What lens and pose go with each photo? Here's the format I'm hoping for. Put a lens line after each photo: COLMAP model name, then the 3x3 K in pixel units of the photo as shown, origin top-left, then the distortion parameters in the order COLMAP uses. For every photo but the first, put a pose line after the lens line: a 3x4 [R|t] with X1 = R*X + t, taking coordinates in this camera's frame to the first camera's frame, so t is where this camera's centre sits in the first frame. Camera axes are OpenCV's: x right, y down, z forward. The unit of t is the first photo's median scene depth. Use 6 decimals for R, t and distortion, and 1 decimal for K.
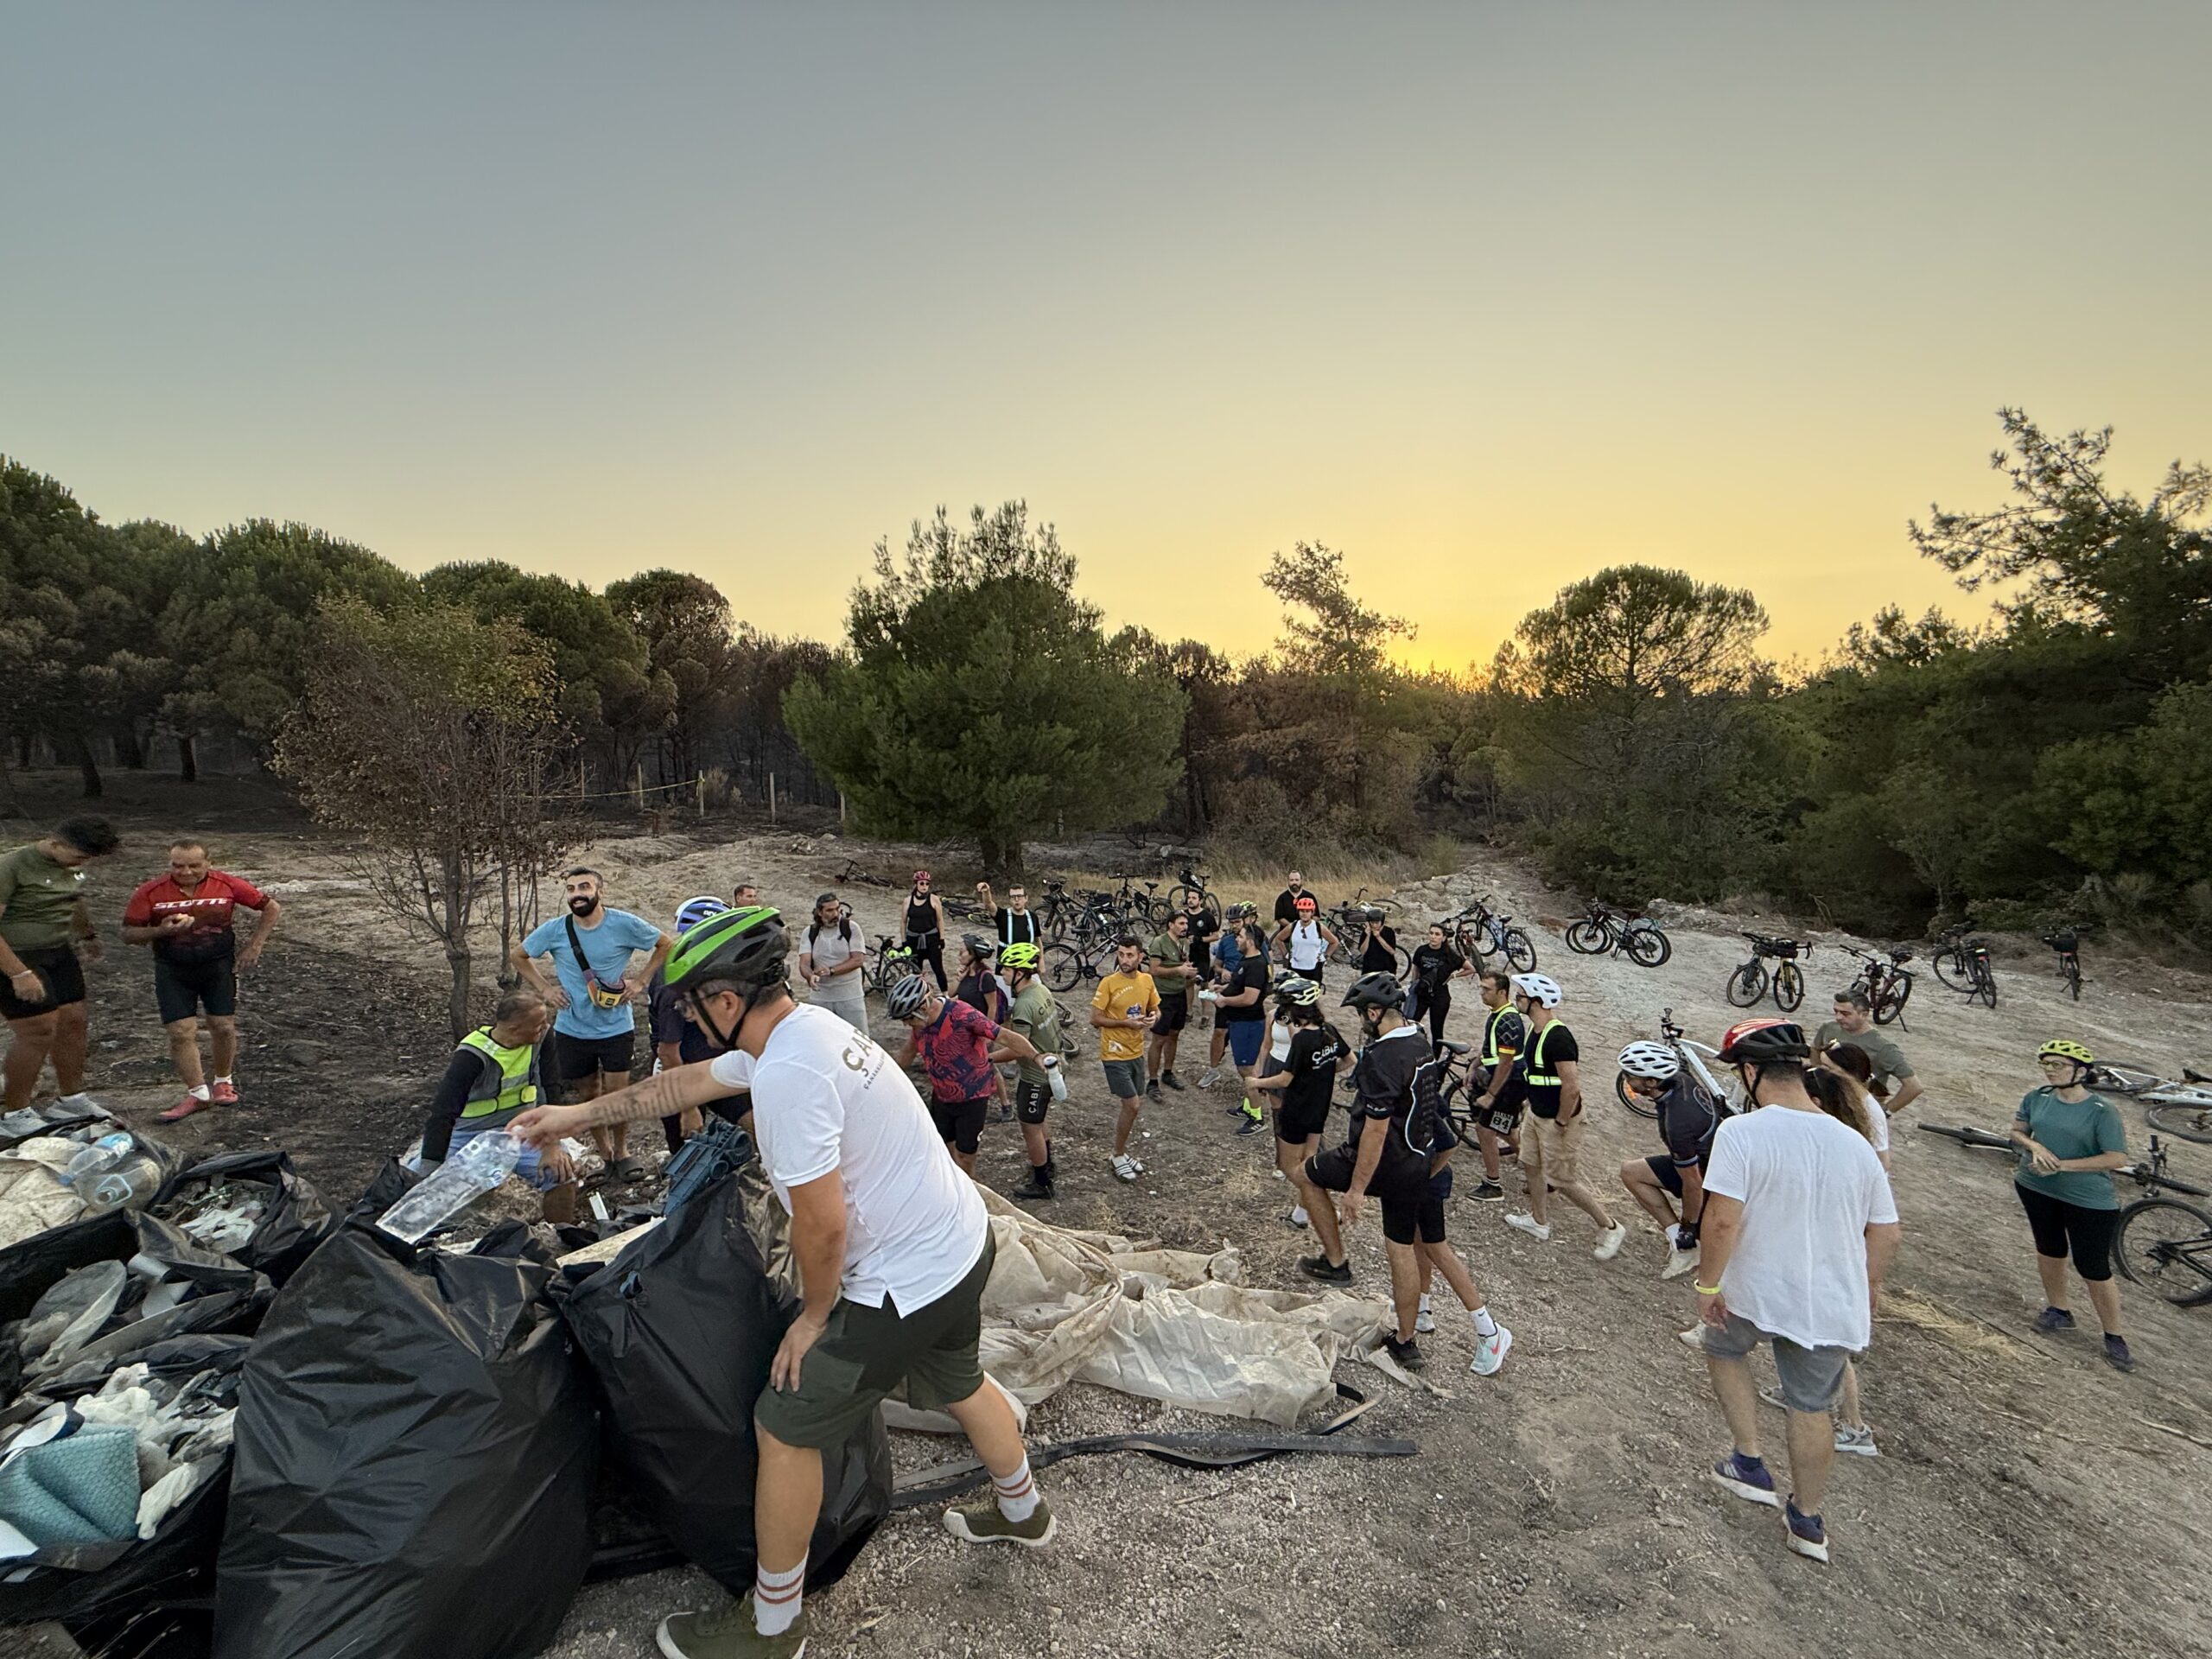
lens RADIAL K [[881.8, 0, 1098.4], [0, 881.8, 825.9], [0, 0, 1]] dist [-0.001053, -0.000160]
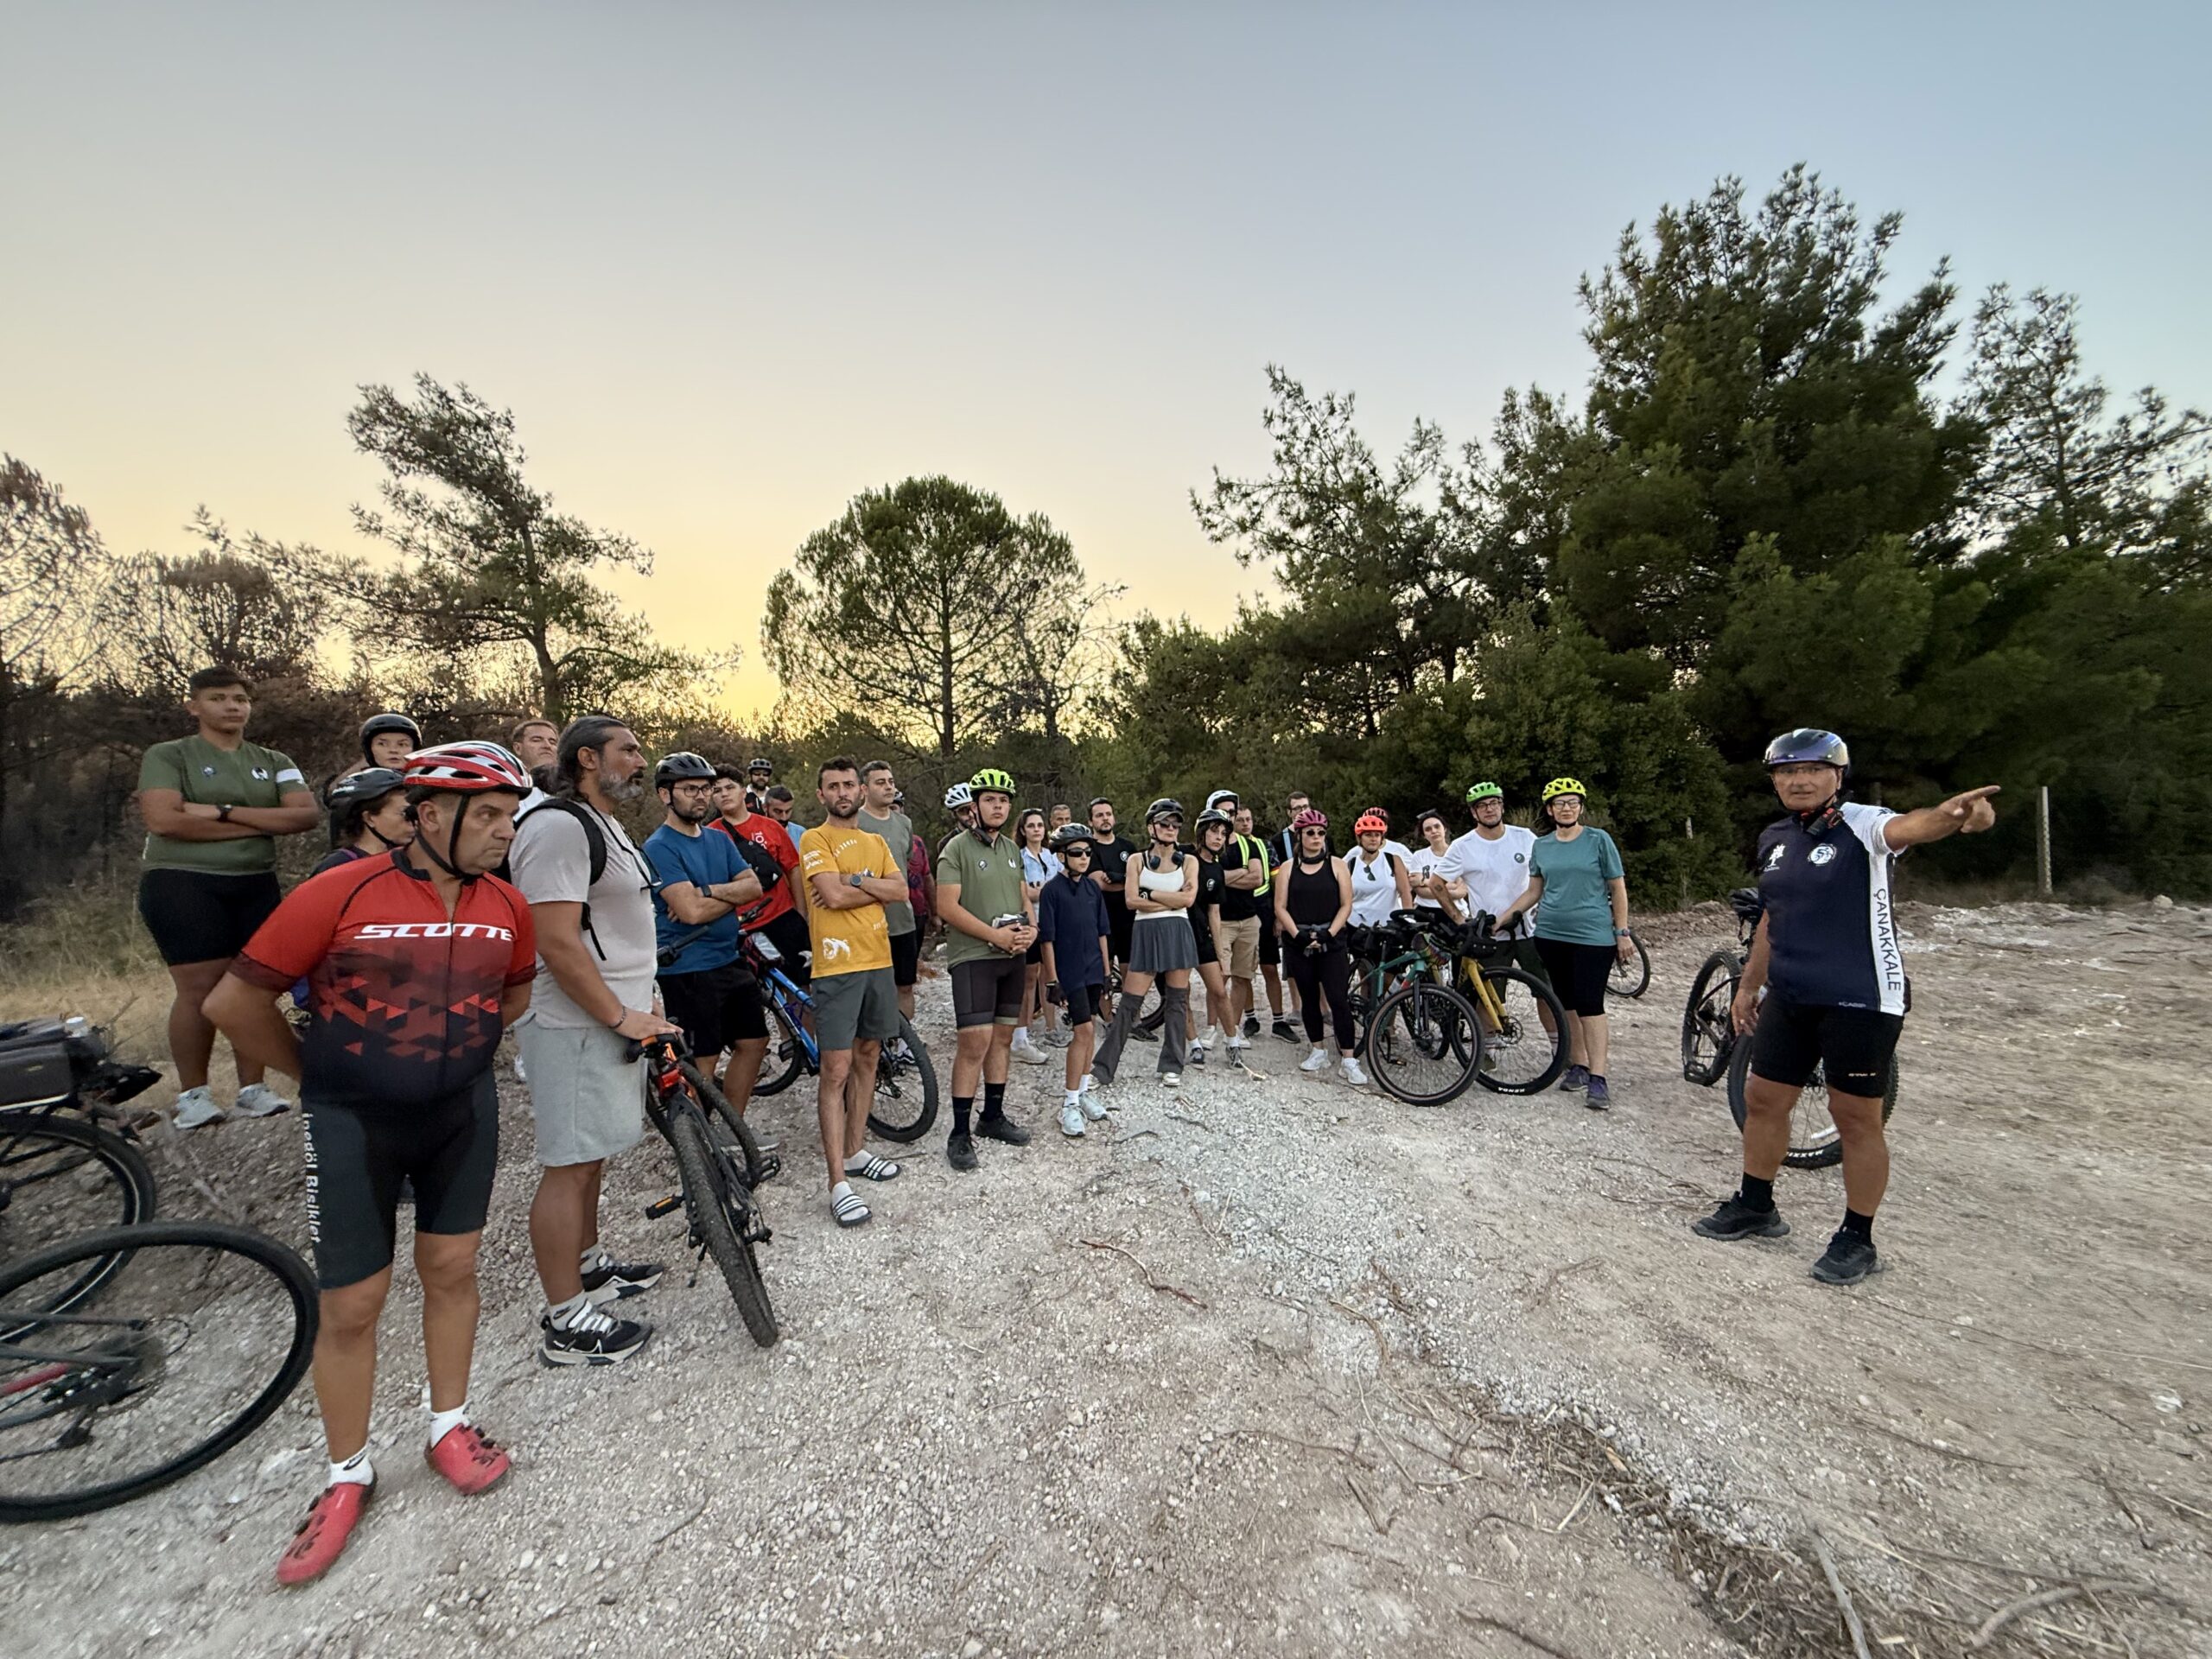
lens RADIAL K [[881.8, 0, 1098.4], [0, 881.8, 825.9], [0, 0, 1]] dist [-0.001053, -0.000160]
pose [[0.724240, -0.028903, 0.688942, 0.216495], [0.085811, 0.995132, -0.048460, 0.053587], [-0.684188, 0.094215, 0.723195, 0.474363]]
